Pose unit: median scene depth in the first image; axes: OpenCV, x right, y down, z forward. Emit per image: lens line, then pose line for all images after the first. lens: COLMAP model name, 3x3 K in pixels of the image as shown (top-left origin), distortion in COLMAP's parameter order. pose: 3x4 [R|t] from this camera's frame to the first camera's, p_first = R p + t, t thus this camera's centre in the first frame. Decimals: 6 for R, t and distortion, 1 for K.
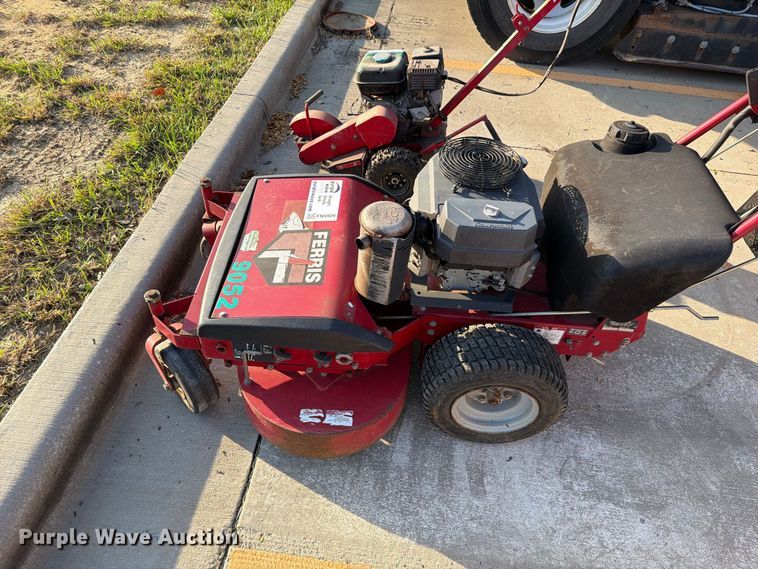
lens RADIAL K [[536.5, 0, 393.2], [0, 536.5, 283.4], [0, 0, 1]] dist [0.057921, -0.076804]
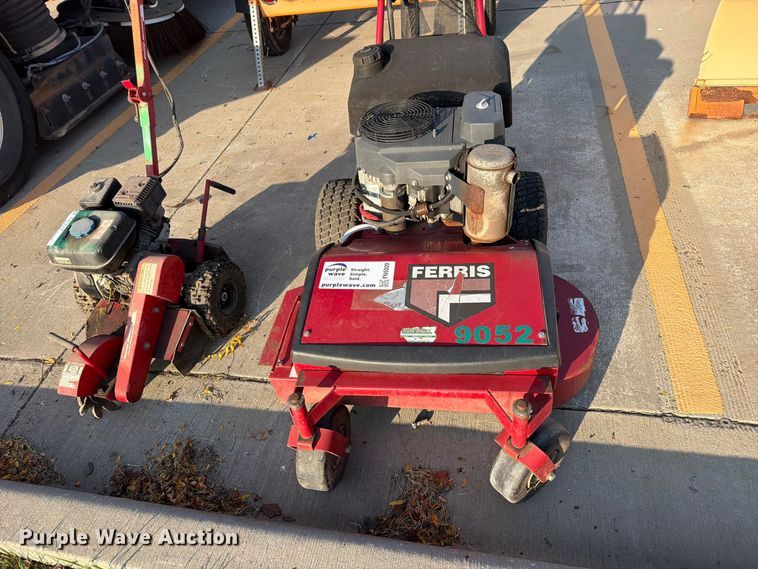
lens RADIAL K [[533.2, 0, 382.2], [0, 533.2, 282.1], [0, 0, 1]] dist [0.060729, -0.082383]
pose [[0.081545, -0.728587, 0.680082, -0.784695], [0.791842, 0.461740, 0.399727, -0.502193], [-0.605257, 0.505922, 0.614578, 0.465228]]
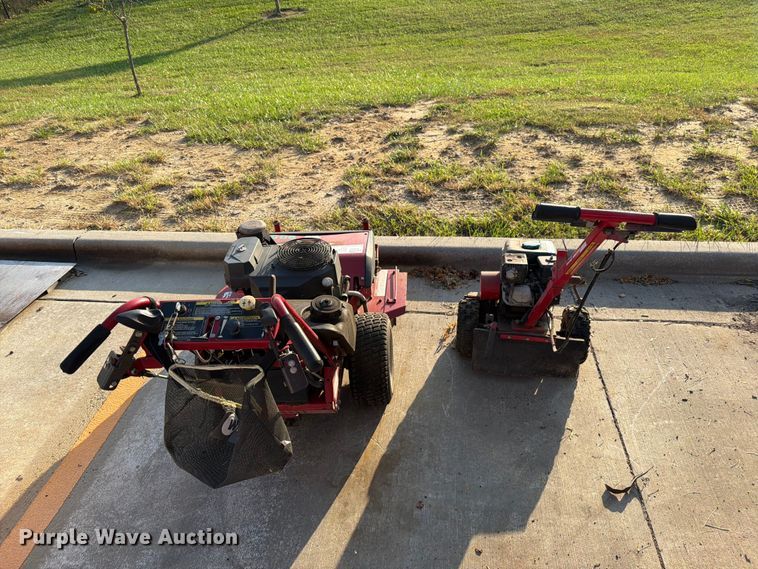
lens RADIAL K [[531.6, 0, 378.0], [0, 531.6, 287.6], [0, 0, 1]] dist [0.056812, -0.089499]
pose [[-0.017676, 0.499046, -0.866395, 1.364751], [-0.672762, 0.635091, 0.379540, -0.799511], [0.739648, 0.589586, 0.324514, 0.676643]]
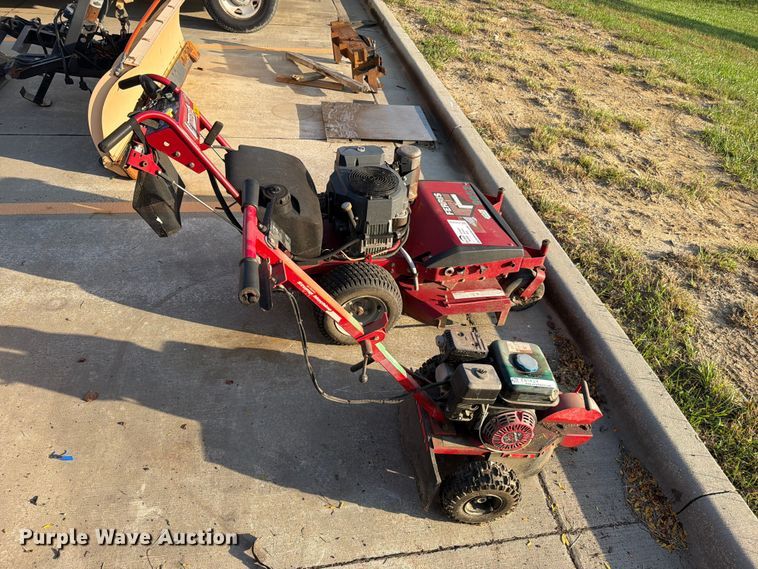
lens RADIAL K [[533.2, 0, 382.2], [0, 533.2, 282.1], [0, 0, 1]] dist [0.060729, -0.082383]
pose [[-0.949093, 0.049926, -0.311014, 0.592803], [-0.304236, 0.110566, 0.946158, -1.574636], [0.081625, 0.992614, -0.089748, 1.336914]]
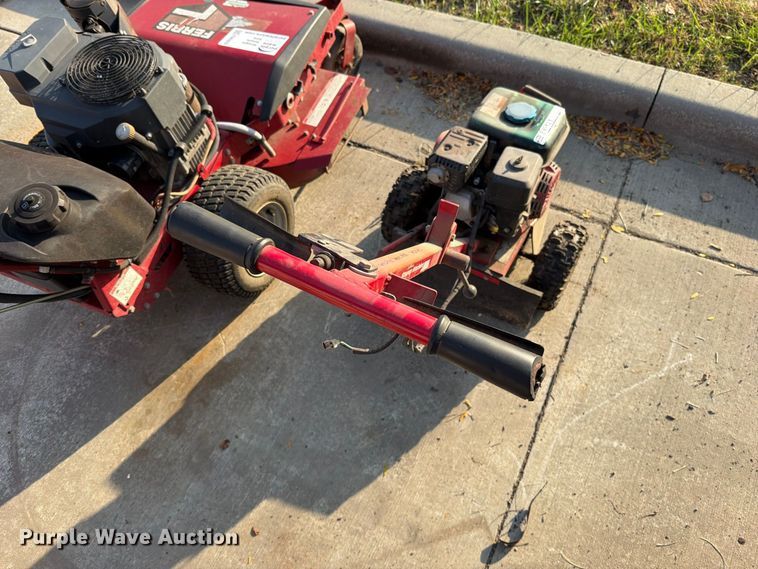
lens RADIAL K [[528.2, 0, 385.3], [0, 528.2, 284.0], [0, 0, 1]] dist [0.043509, -0.078165]
pose [[-0.351714, 0.810010, -0.469235, 0.663445], [-0.616009, 0.177166, 0.767558, -1.058708], [0.704862, 0.559013, 0.436661, 1.058781]]
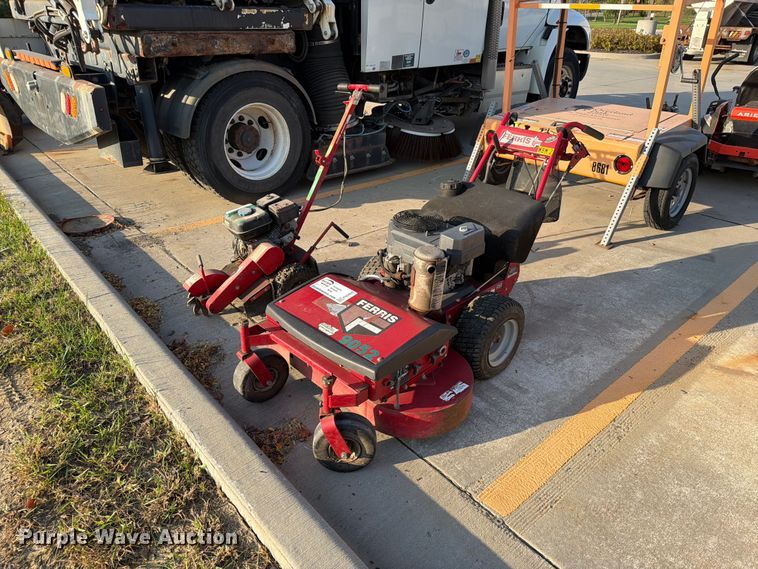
lens RADIAL K [[527.0, 0, 381.9], [0, 527.0, 285.3], [0, 0, 1]] dist [0.126147, -0.214833]
pose [[0.677438, -0.394287, 0.620979, -0.946078], [0.542554, 0.837885, -0.059872, -0.016411], [-0.496703, 0.377474, 0.781537, -0.144253]]
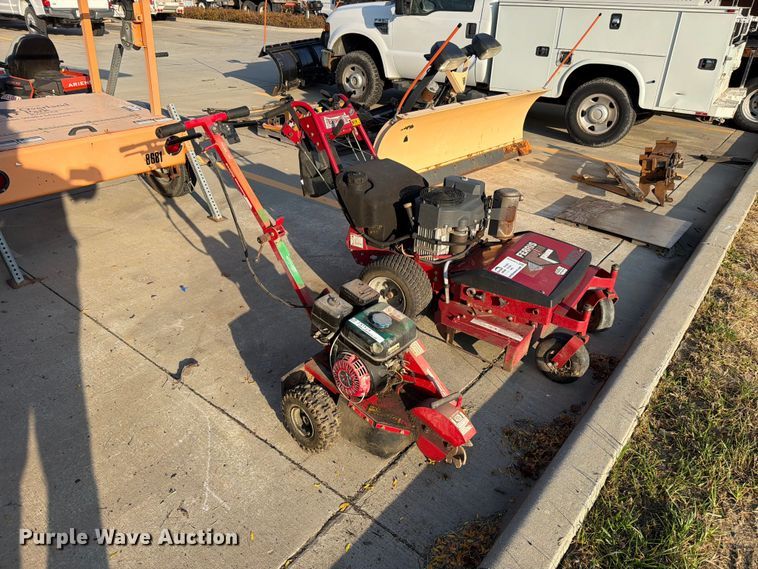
lens RADIAL K [[527.0, 0, 381.9], [0, 527.0, 285.3], [0, 0, 1]] dist [0.126147, -0.214833]
pose [[-0.839098, -0.346949, 0.418977, -0.503283], [0.304839, 0.338005, 0.890408, -1.688058], [-0.450542, 0.874860, -0.177855, 1.570562]]
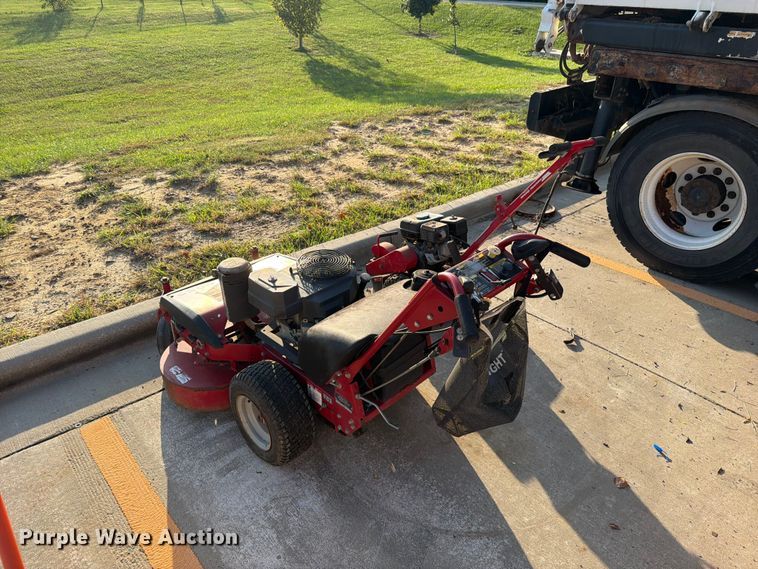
lens RADIAL K [[533.2, 0, 382.2], [0, 533.2, 282.1], [0, 0, 1]] dist [0.060729, -0.082383]
pose [[0.733374, 0.269211, -0.624250, 1.138652], [-0.448759, 0.881468, -0.147069, -0.030212], [0.510664, 0.387995, 0.767257, -0.045693]]
